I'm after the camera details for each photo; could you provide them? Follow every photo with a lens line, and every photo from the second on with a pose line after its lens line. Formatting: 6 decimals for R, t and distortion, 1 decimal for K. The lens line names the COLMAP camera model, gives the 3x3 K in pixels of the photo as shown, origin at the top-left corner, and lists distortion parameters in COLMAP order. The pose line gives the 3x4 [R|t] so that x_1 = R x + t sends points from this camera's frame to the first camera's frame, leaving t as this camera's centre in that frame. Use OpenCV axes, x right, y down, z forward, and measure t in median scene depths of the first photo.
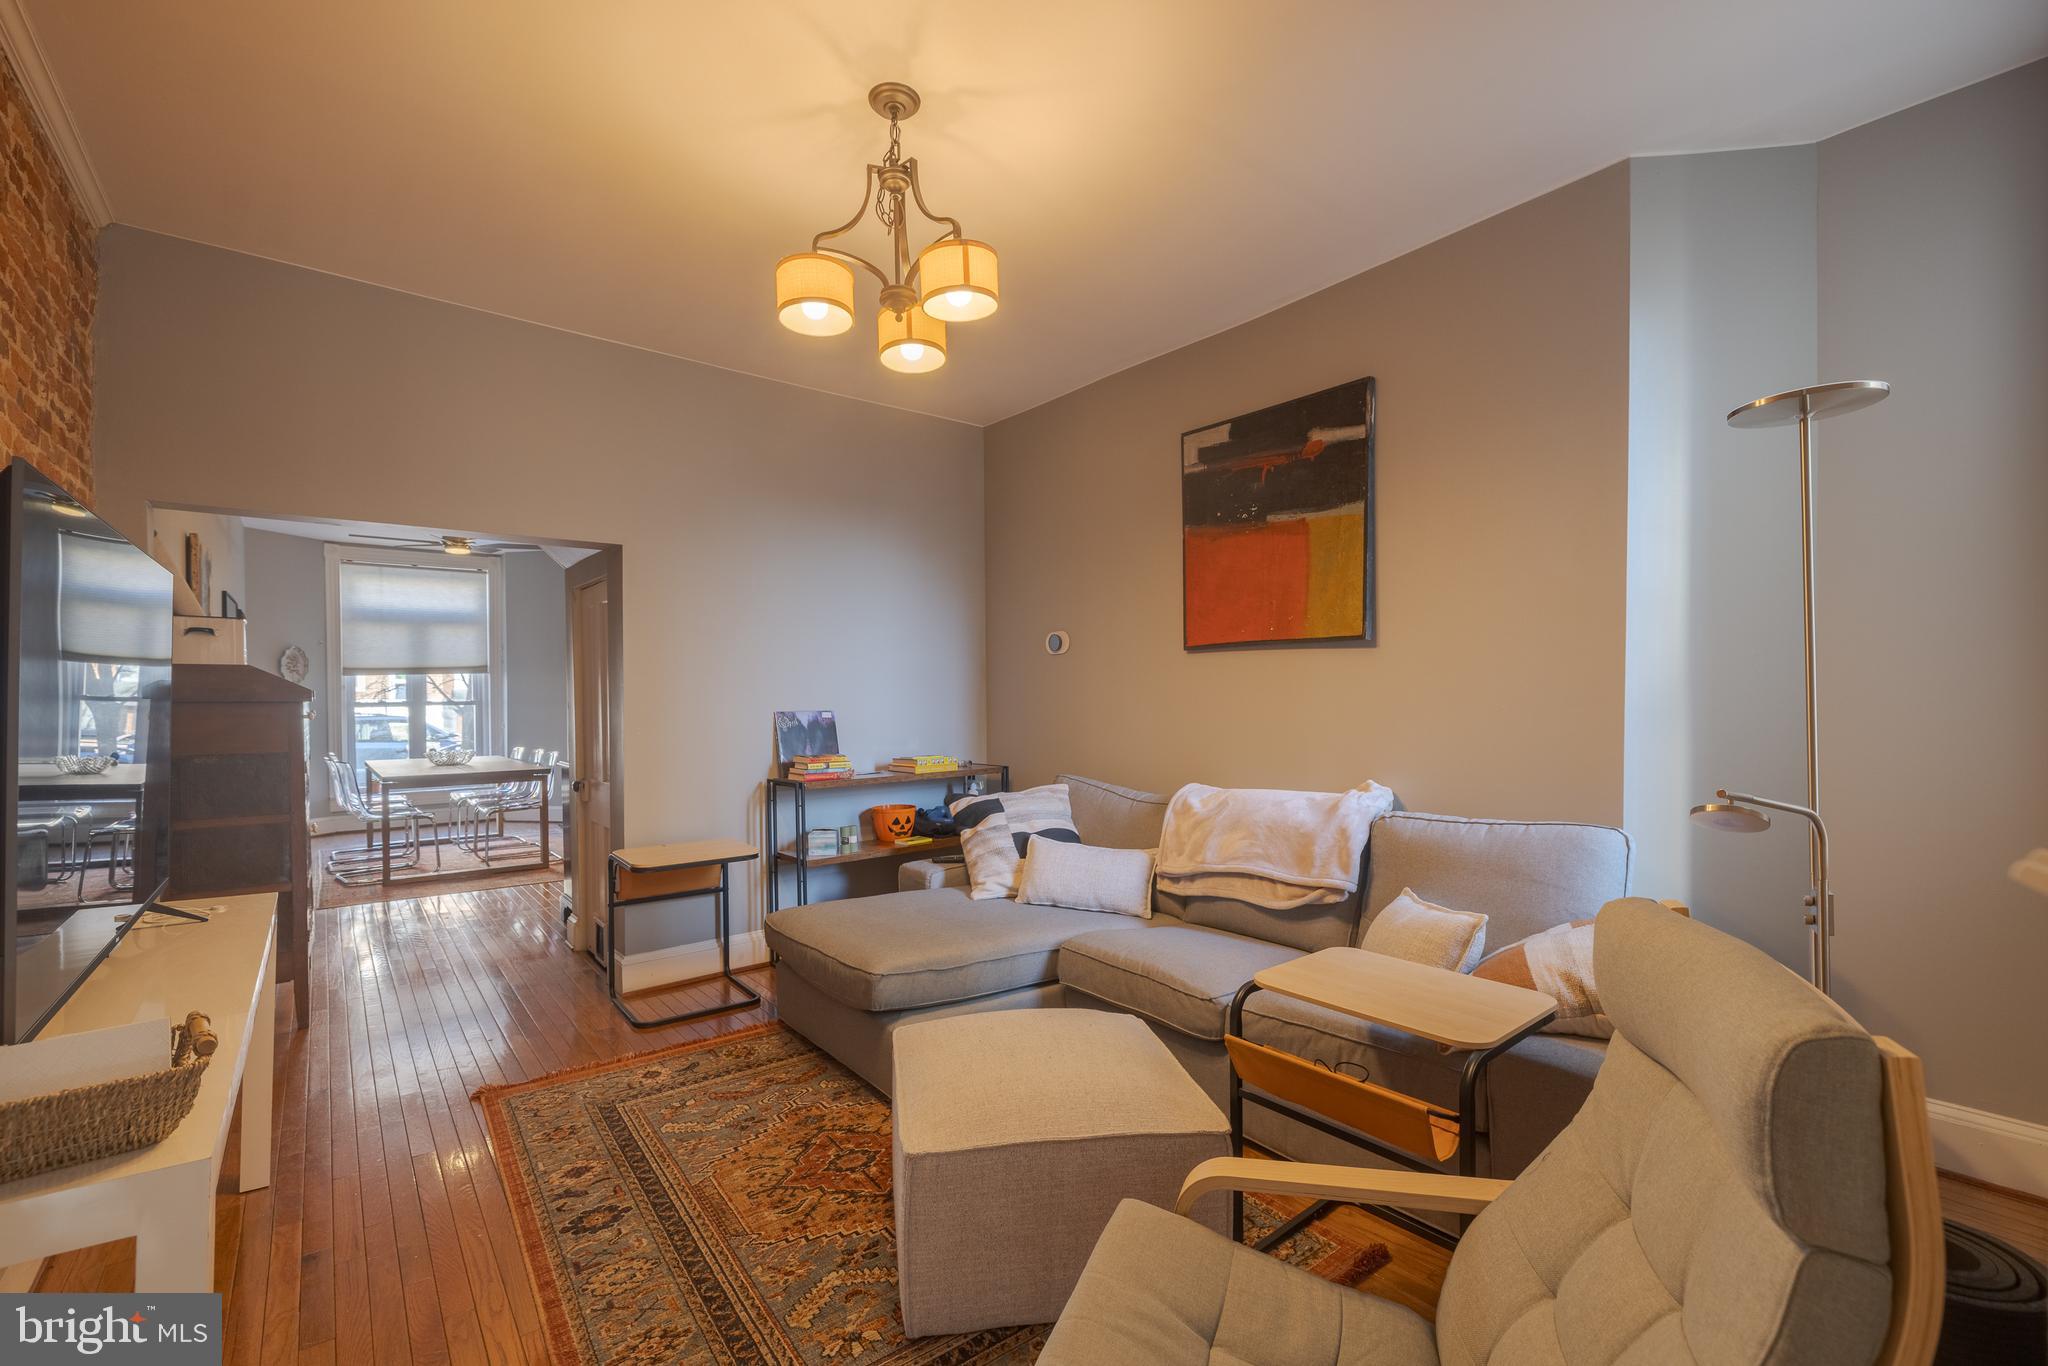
lens RADIAL K [[870.4, 0, 986.6], [0, 870.4, 705.3], [0, 0, 1]] dist [0.004314, 0.002434]
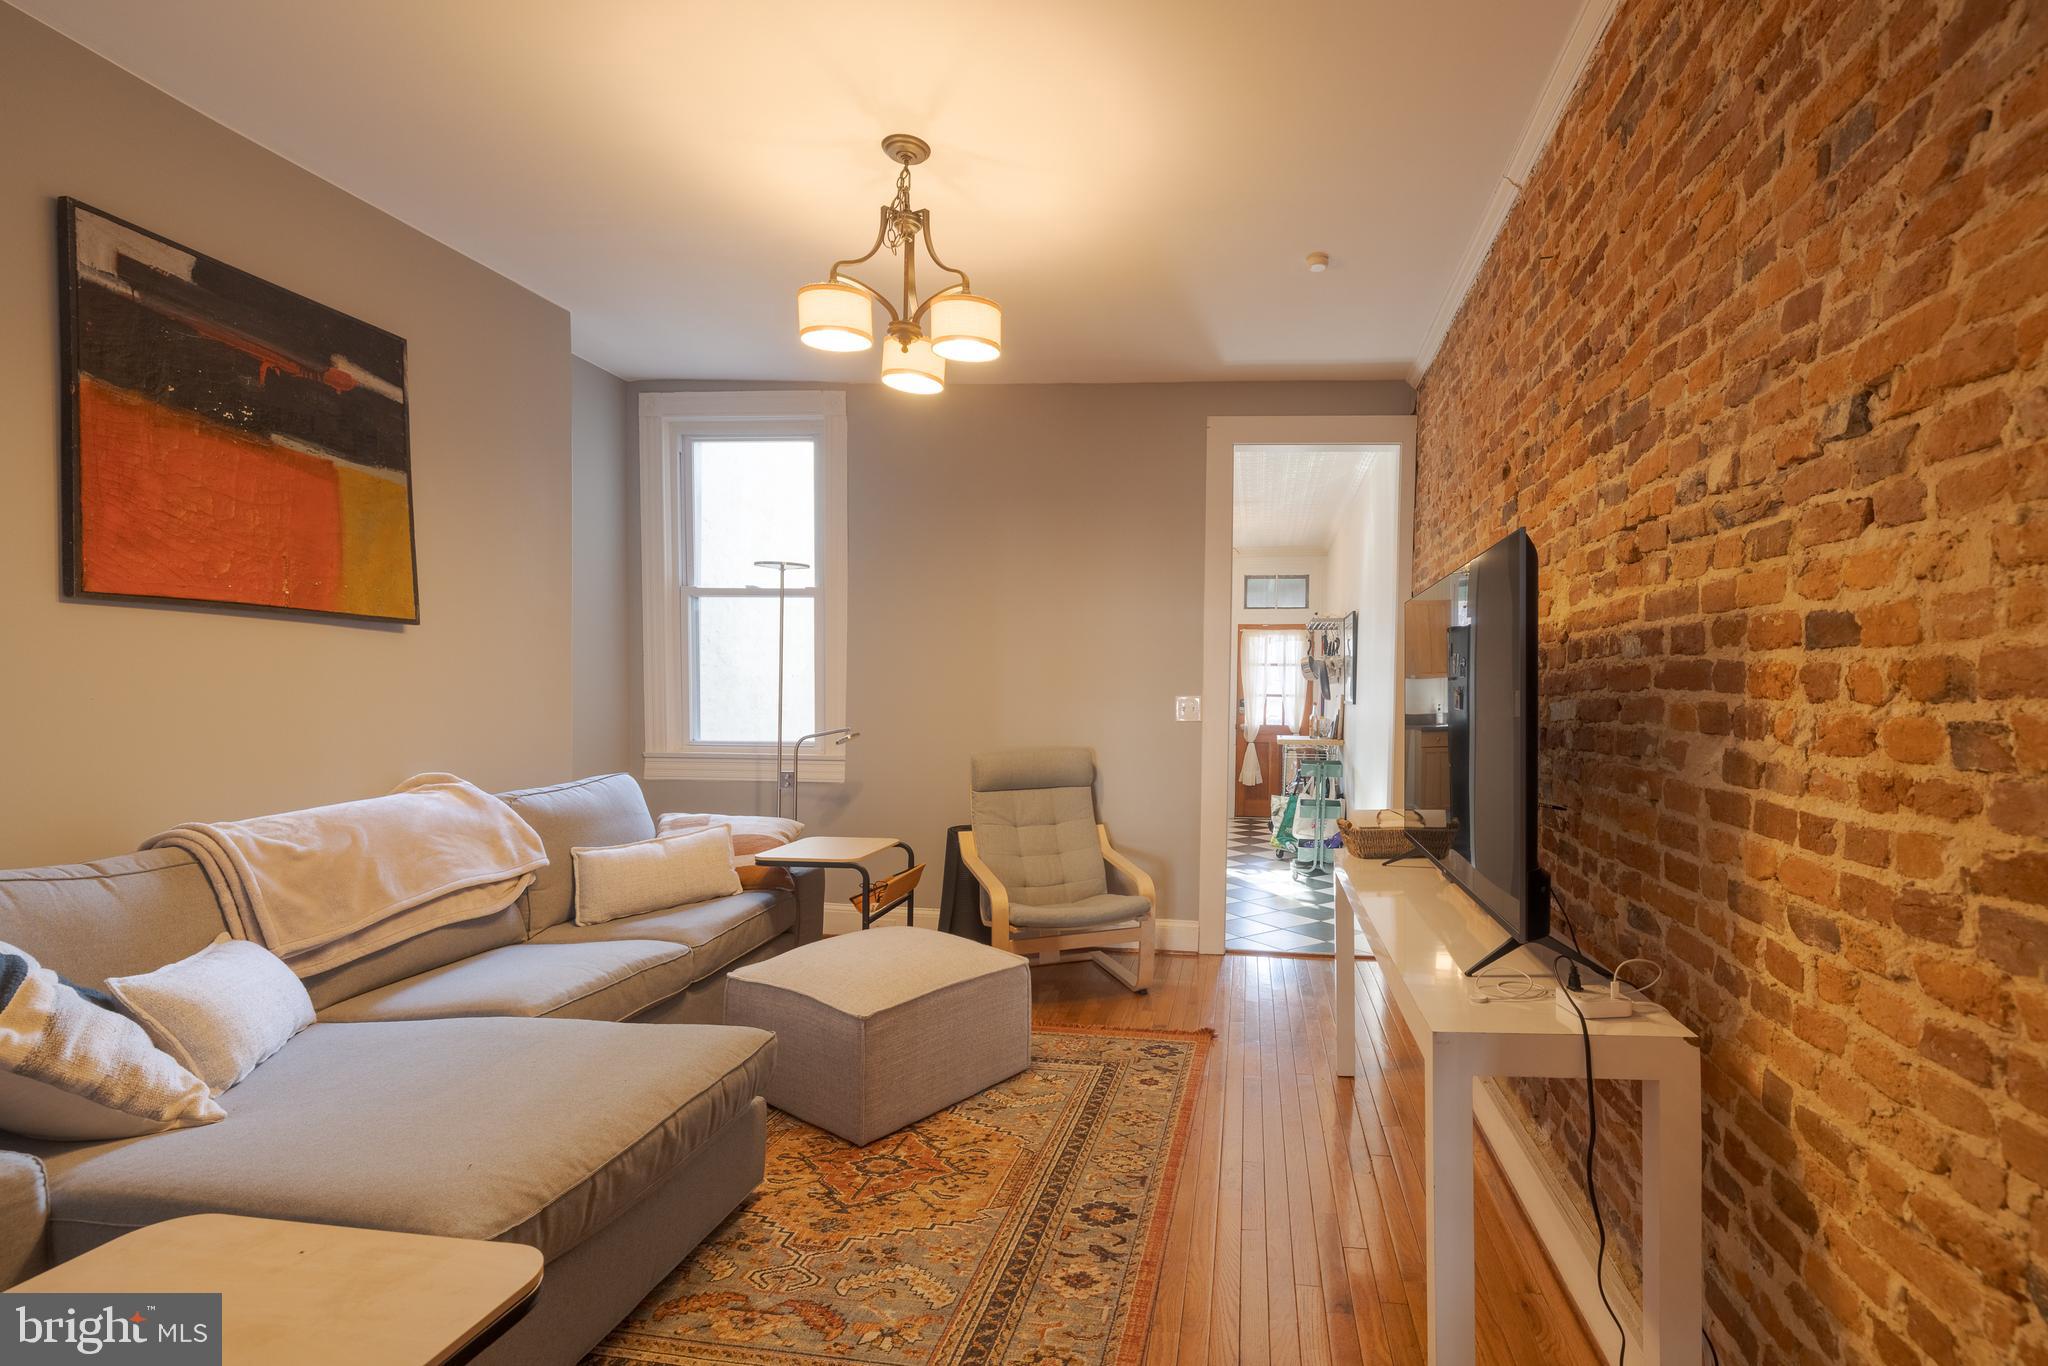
lens RADIAL K [[870.4, 0, 1160.3], [0, 870.4, 711.2], [0, 0, 1]] dist [0.004314, 0.002434]
pose [[-0.720620, -0.015097, 0.693166, -0.797070], [0.000678, 0.999747, 0.022478, -0.002897], [-0.693330, 0.016668, -0.720428, 1.129788]]
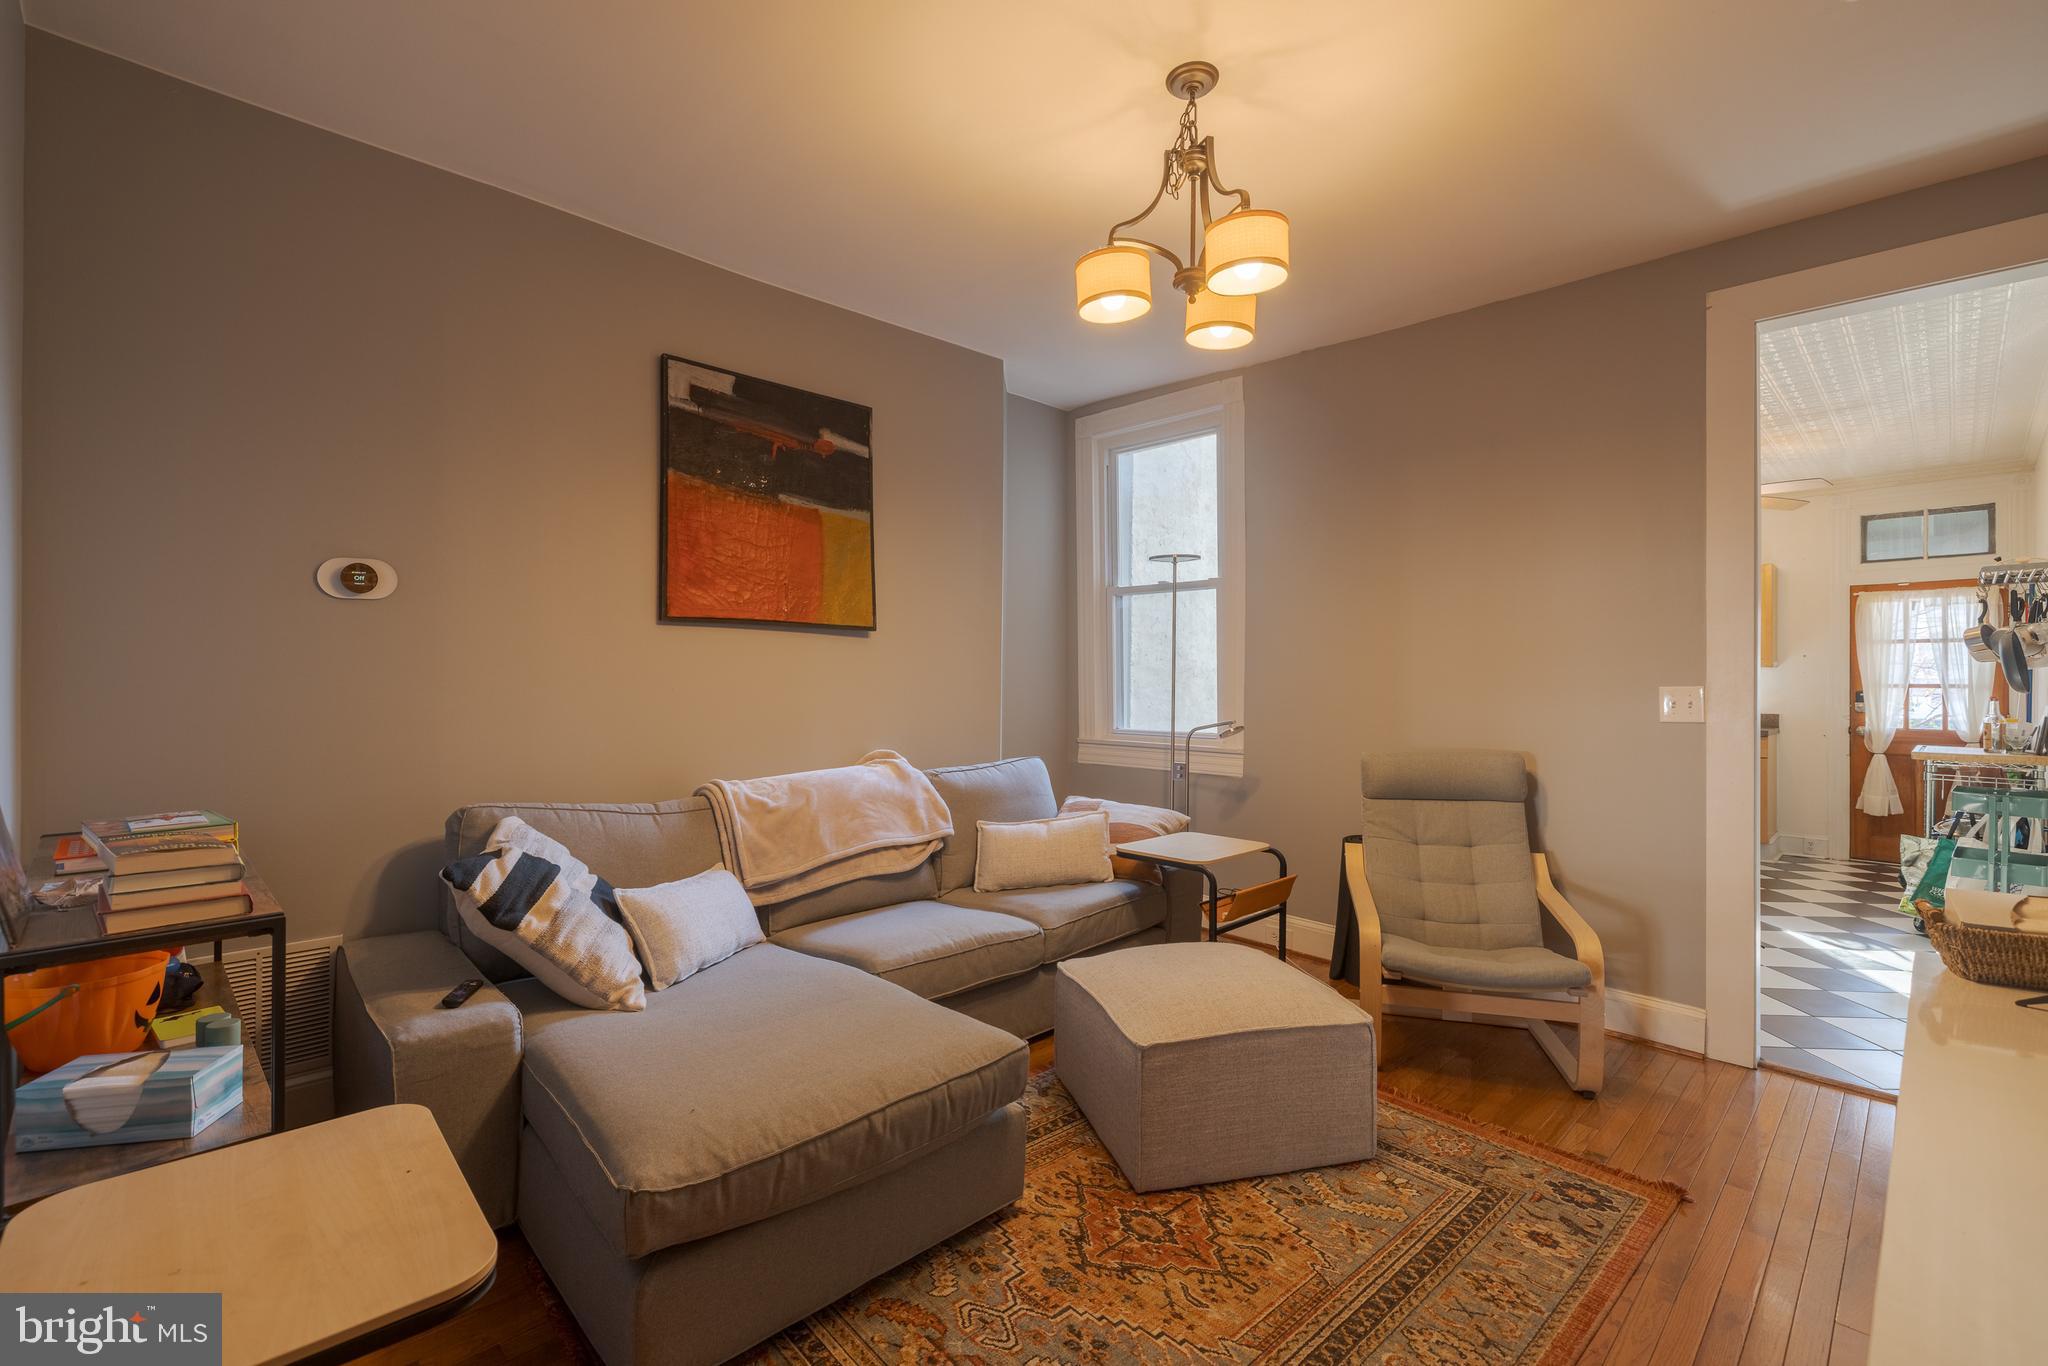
lens RADIAL K [[870.4, 0, 1045.3], [0, 870.4, 669.2], [0, 0, 1]] dist [0.004314, 0.002434]
pose [[-0.123201, 0.018820, 0.992203, -0.757119], [0.005549, 0.999818, -0.018276, -0.001036], [-0.992366, 0.003254, -0.123283, 0.918364]]
